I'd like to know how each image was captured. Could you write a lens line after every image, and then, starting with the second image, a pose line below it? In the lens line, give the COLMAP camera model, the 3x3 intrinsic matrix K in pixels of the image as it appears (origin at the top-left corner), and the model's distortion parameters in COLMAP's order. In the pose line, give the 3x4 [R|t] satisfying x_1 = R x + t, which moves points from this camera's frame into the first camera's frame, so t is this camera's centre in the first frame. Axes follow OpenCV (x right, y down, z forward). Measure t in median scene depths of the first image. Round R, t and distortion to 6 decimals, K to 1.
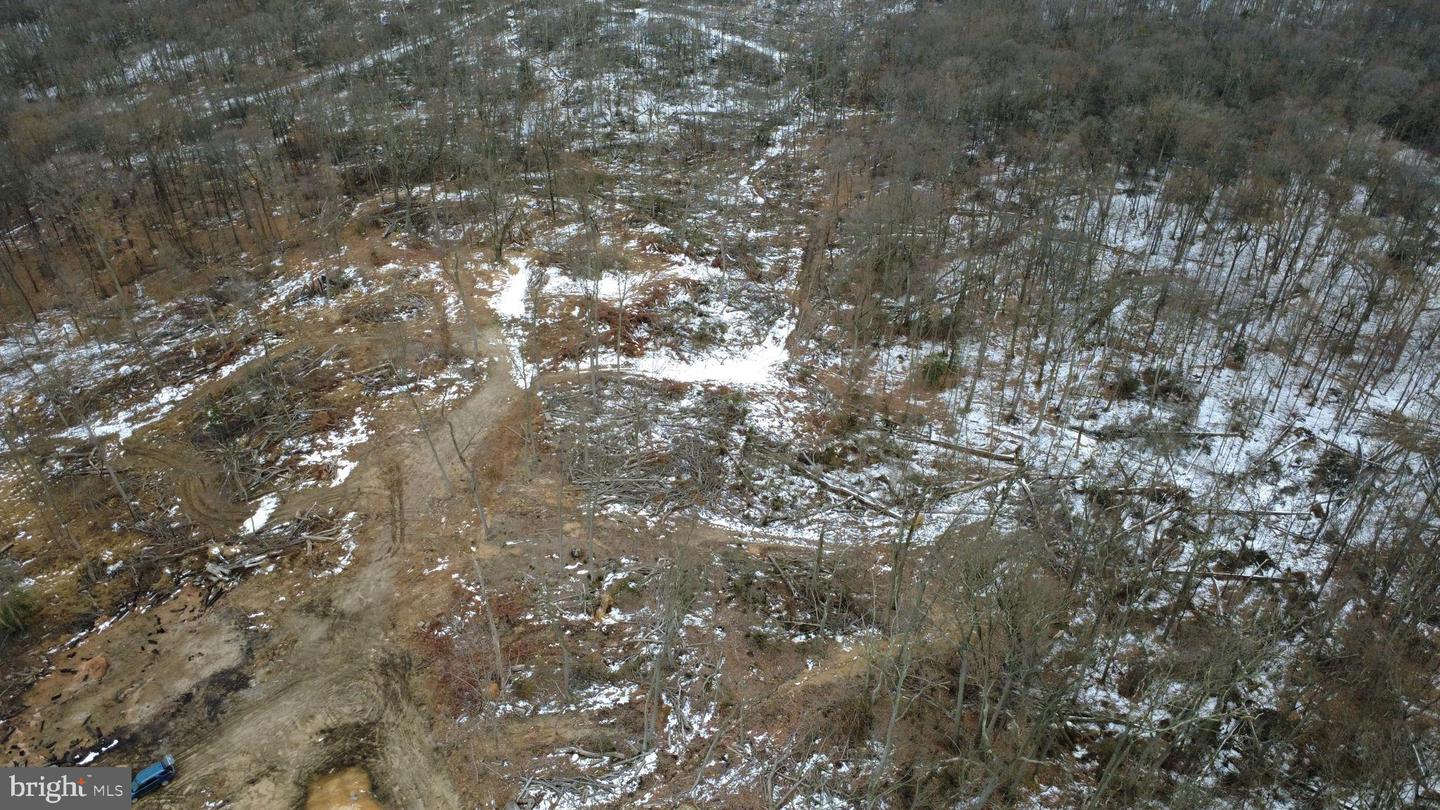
lens RADIAL K [[1044.1, 0, 718.1], [0, 1044.1, 399.3], [0, 0, 1]] dist [-0.001546, 0.005807]
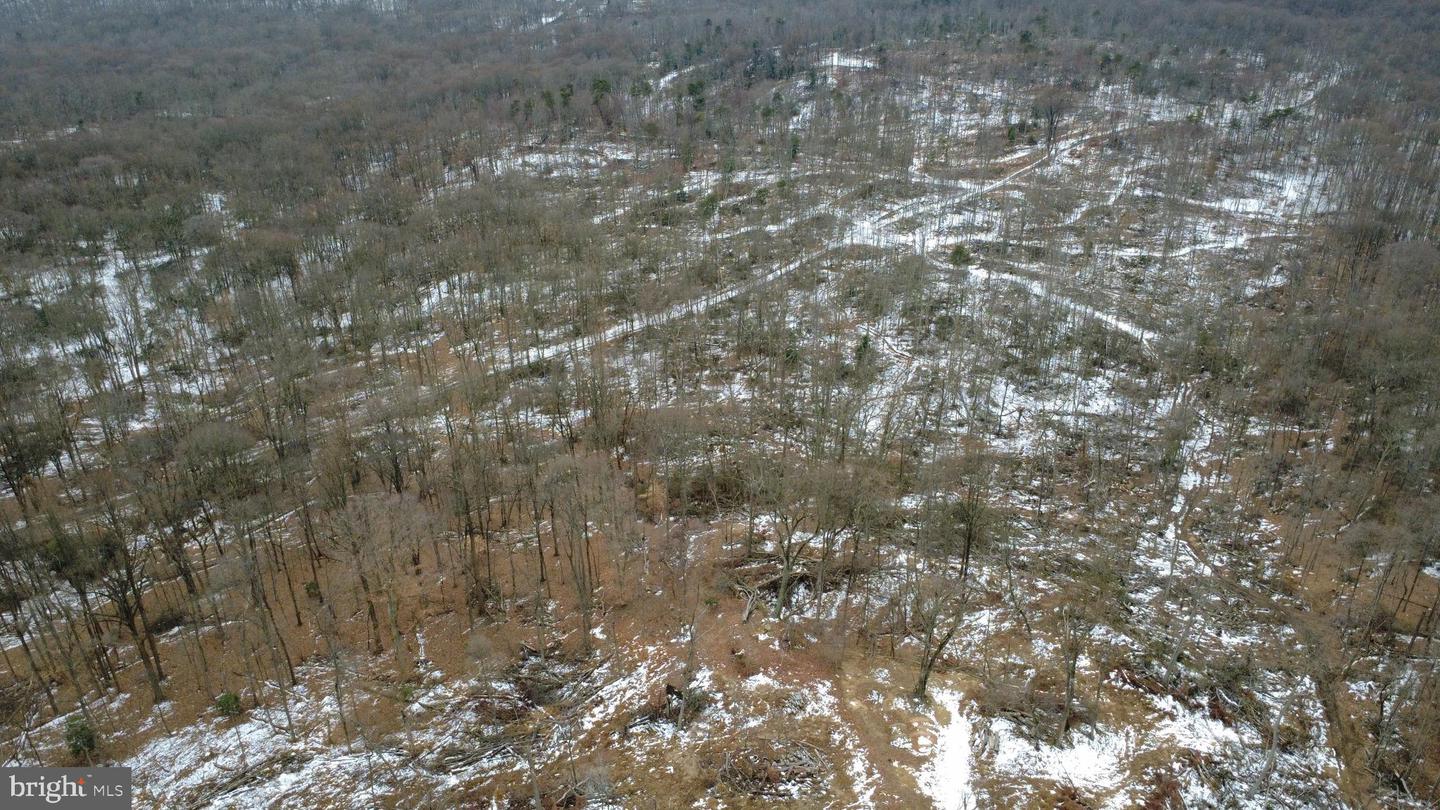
lens RADIAL K [[1049.1, 0, 718.5], [0, 1049.1, 397.8], [0, 0, 1]] dist [-0.000543, 0.004083]
pose [[0.979285, 0.089558, -0.181605, -0.223652], [-0.120395, 0.978647, -0.166599, -0.187075], [0.162807, 0.185013, 0.969157, 0.263101]]
